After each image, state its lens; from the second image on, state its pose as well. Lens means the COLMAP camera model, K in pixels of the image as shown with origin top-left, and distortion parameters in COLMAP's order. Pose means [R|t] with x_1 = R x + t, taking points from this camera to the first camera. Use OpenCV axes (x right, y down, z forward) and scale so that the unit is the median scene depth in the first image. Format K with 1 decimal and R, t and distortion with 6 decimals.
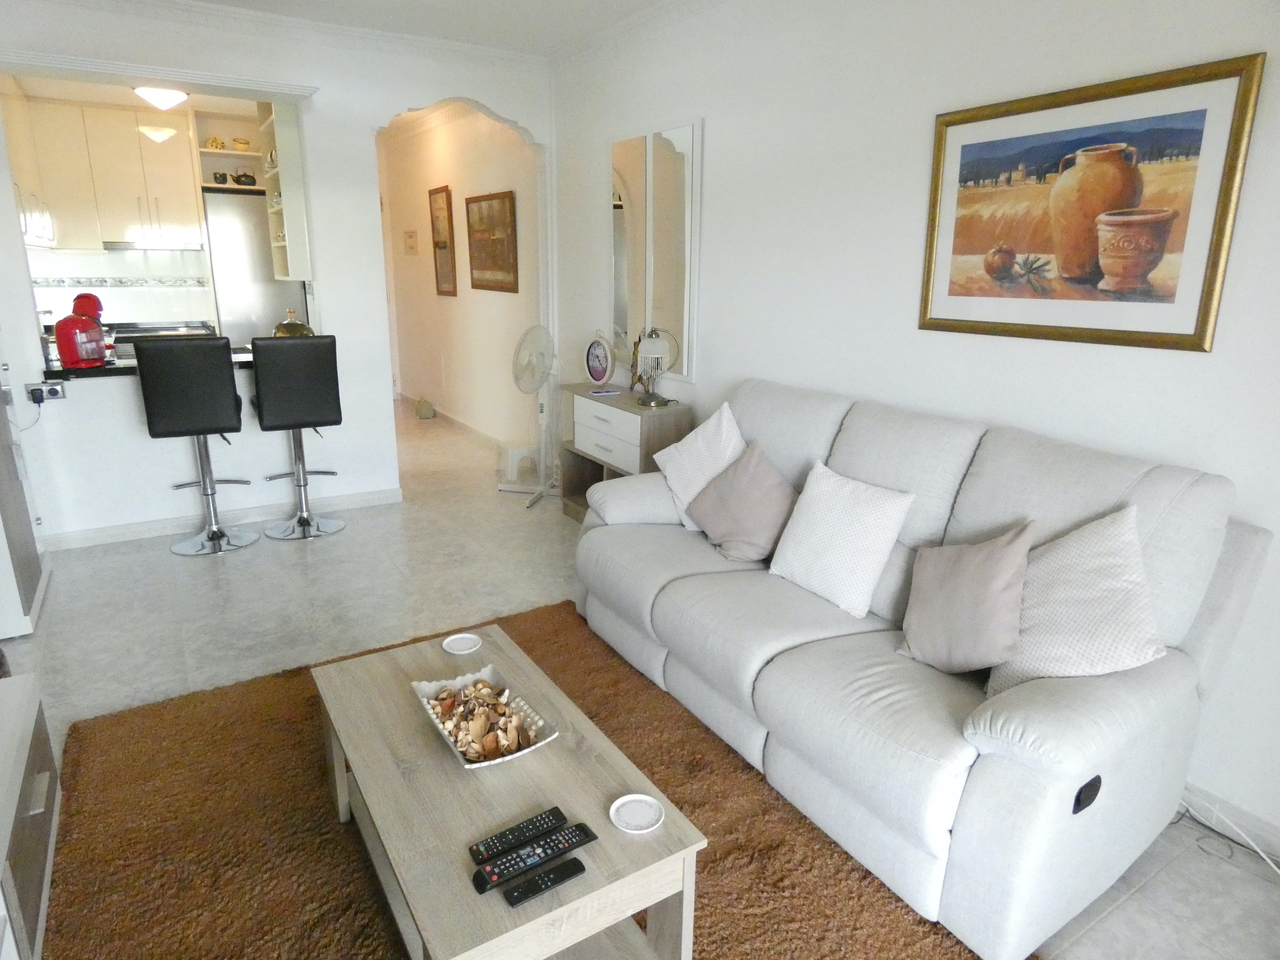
lens RADIAL K [[758.7, 0, 637.3], [0, 758.7, 480.6], [0, 0, 1]] dist [-0.009485, -0.001214]
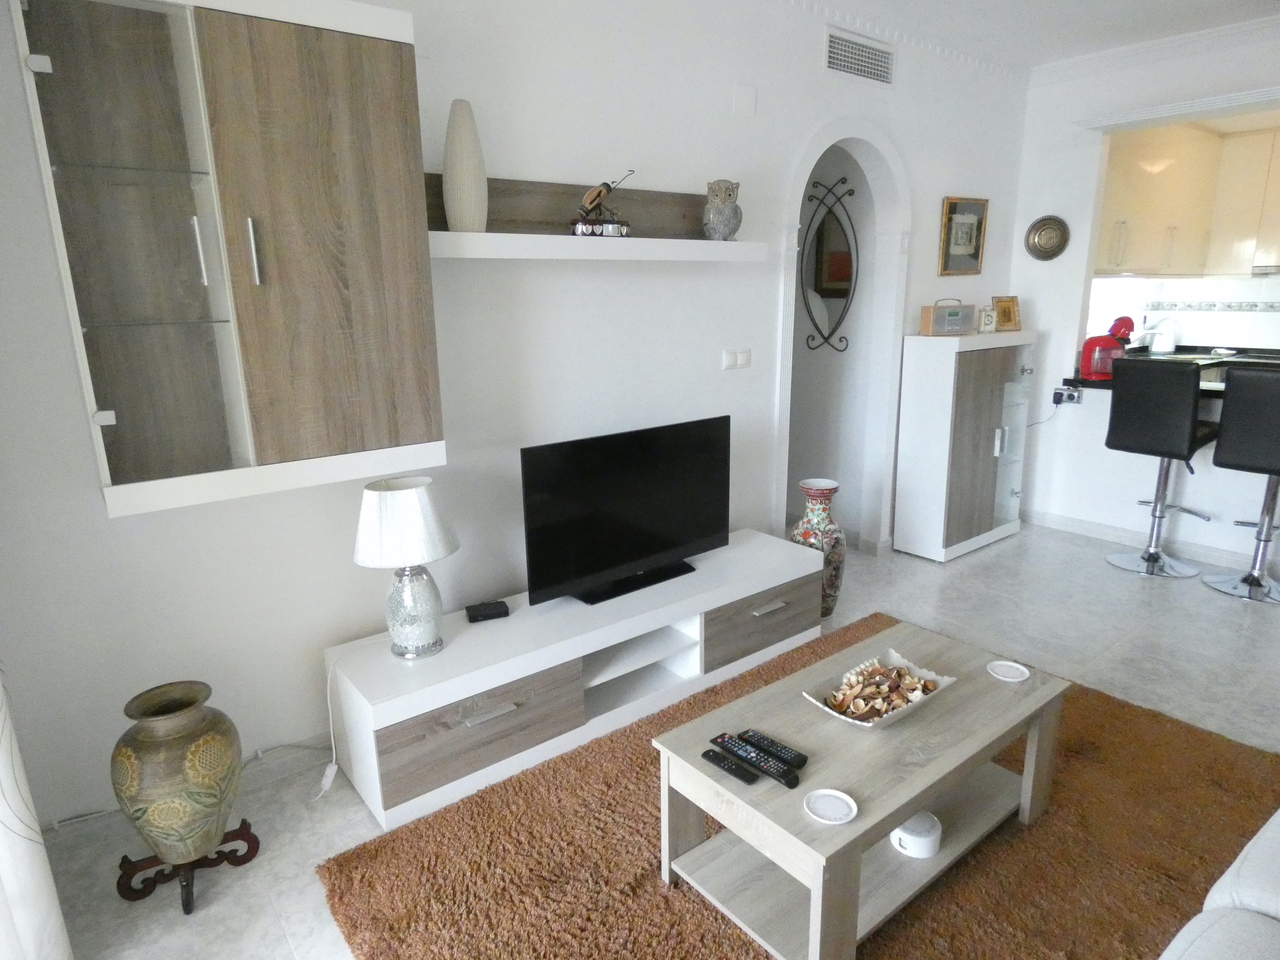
lens RADIAL K [[758.7, 0, 636.3], [0, 758.7, 478.5], [0, 0, 1]] dist [-0.009485, -0.001214]
pose [[0.103303, 0.220328, -0.969940, 0.343600], [-0.251917, 0.949158, 0.188776, -0.047619], [0.962219, 0.224843, 0.153555, 0.183788]]
